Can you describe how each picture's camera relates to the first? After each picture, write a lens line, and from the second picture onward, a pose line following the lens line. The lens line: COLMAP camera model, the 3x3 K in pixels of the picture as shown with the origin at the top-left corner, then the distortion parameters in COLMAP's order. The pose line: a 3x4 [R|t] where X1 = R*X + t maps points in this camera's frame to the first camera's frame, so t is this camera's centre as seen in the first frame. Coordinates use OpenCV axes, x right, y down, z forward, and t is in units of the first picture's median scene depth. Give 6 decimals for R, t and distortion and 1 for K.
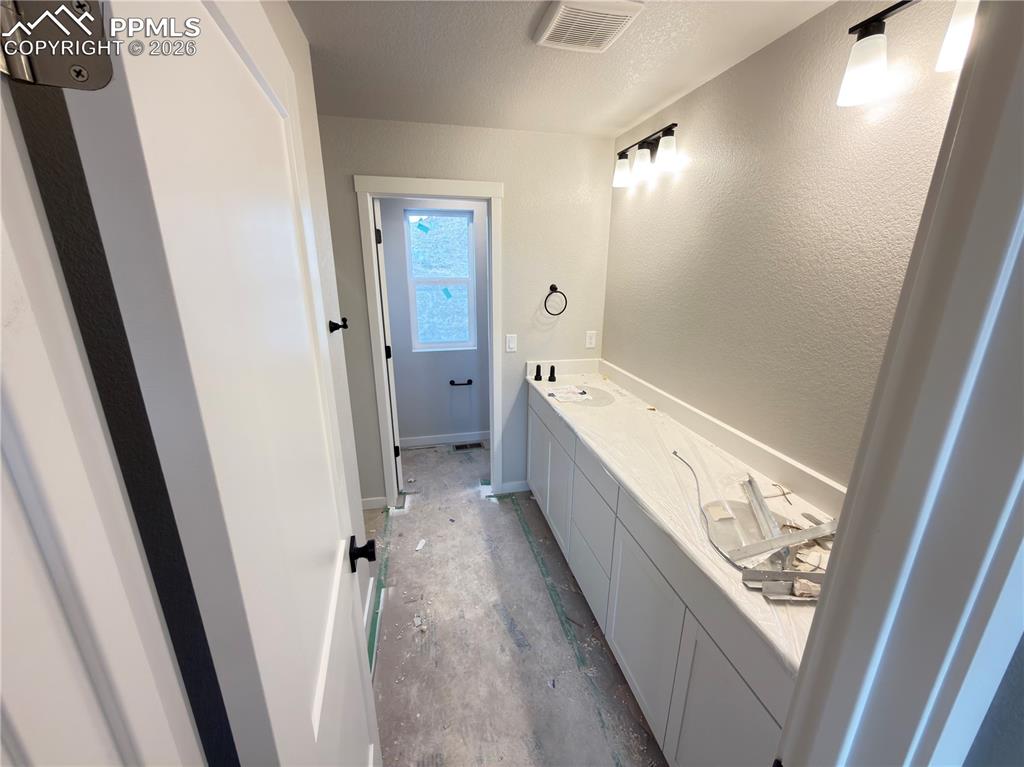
lens RADIAL K [[405.7, 0, 512.0], [0, 405.7, 383.9], [0, 0, 1]] dist [0.000027, 0.000280]
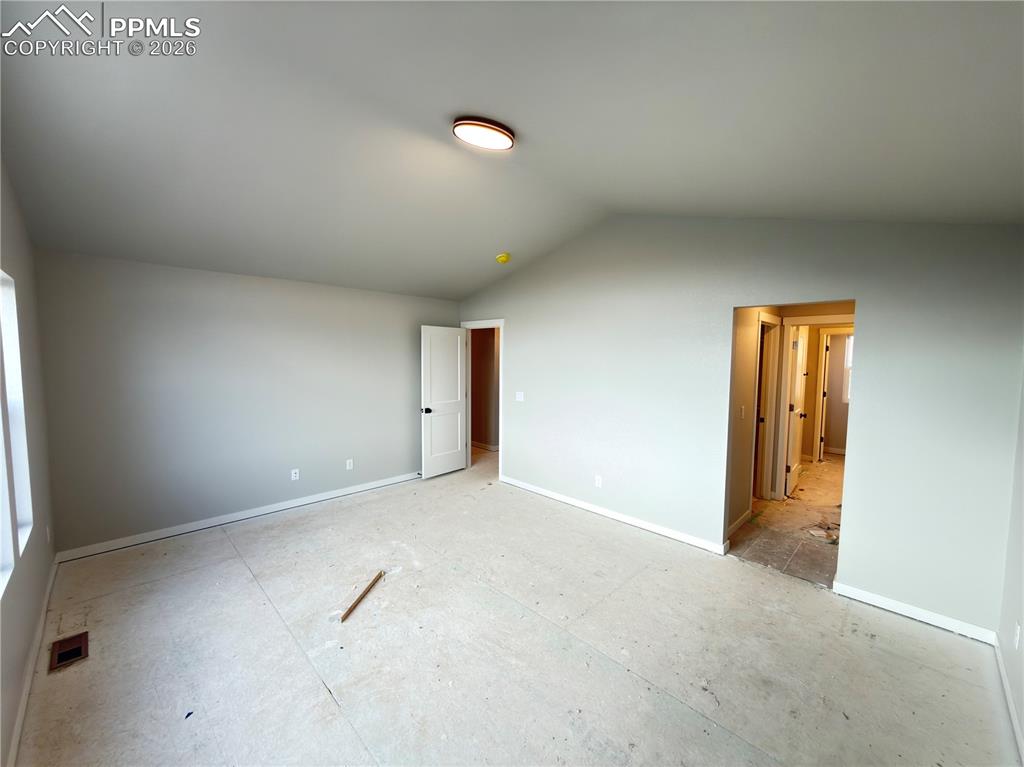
lens RADIAL K [[405.7, 0, 509.7], [0, 405.7, 383.0], [0, 0, 1]] dist [0.000027, 0.000280]
pose [[0.565540, 0.060245, -0.822517, 0.603659], [-0.238940, 0.966523, -0.093496, 0.513922], [0.789349, 0.249408, 0.561002, -1.809180]]
